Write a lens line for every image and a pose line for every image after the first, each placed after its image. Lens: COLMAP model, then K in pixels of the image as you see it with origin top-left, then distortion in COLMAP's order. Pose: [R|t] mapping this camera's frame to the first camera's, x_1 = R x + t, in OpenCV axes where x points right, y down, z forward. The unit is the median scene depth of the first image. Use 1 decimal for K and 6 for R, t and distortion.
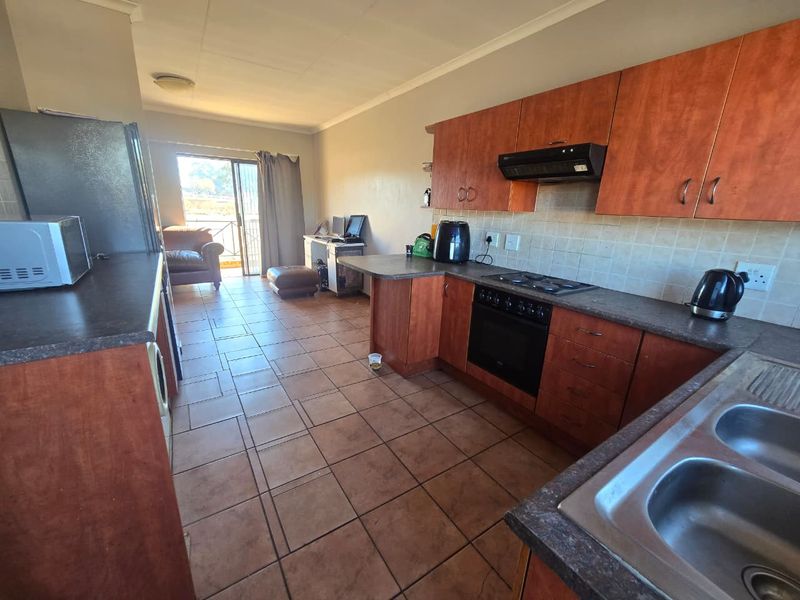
lens RADIAL K [[328.2, 0, 398.7], [0, 328.2, 303.0], [0, 0, 1]] dist [0.002197, 0.000426]
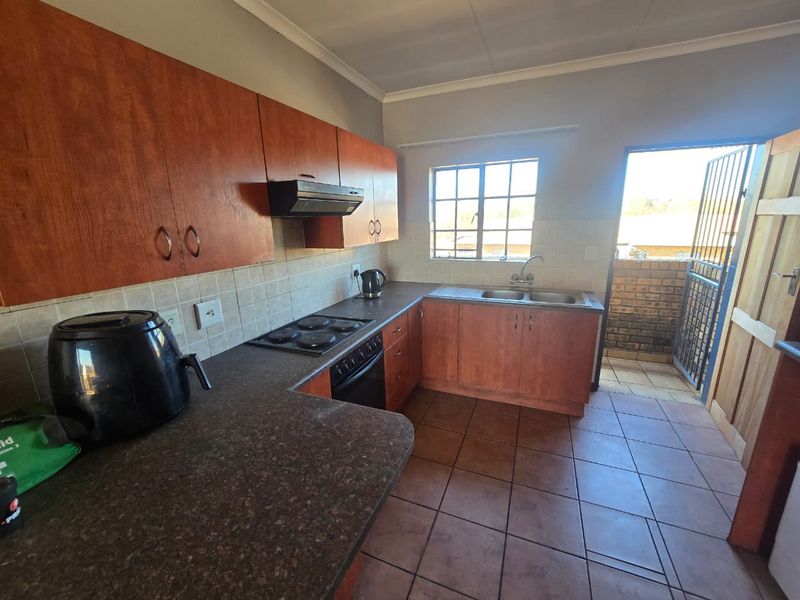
lens RADIAL K [[328.2, 0, 396.6], [0, 328.2, 296.6], [0, 0, 1]] dist [0.002197, 0.000426]
pose [[-0.557256, -0.210923, 0.803105, -0.381772], [0.229213, 0.890542, 0.392933, -0.445650], [-0.798077, 0.403046, -0.447914, 1.197649]]
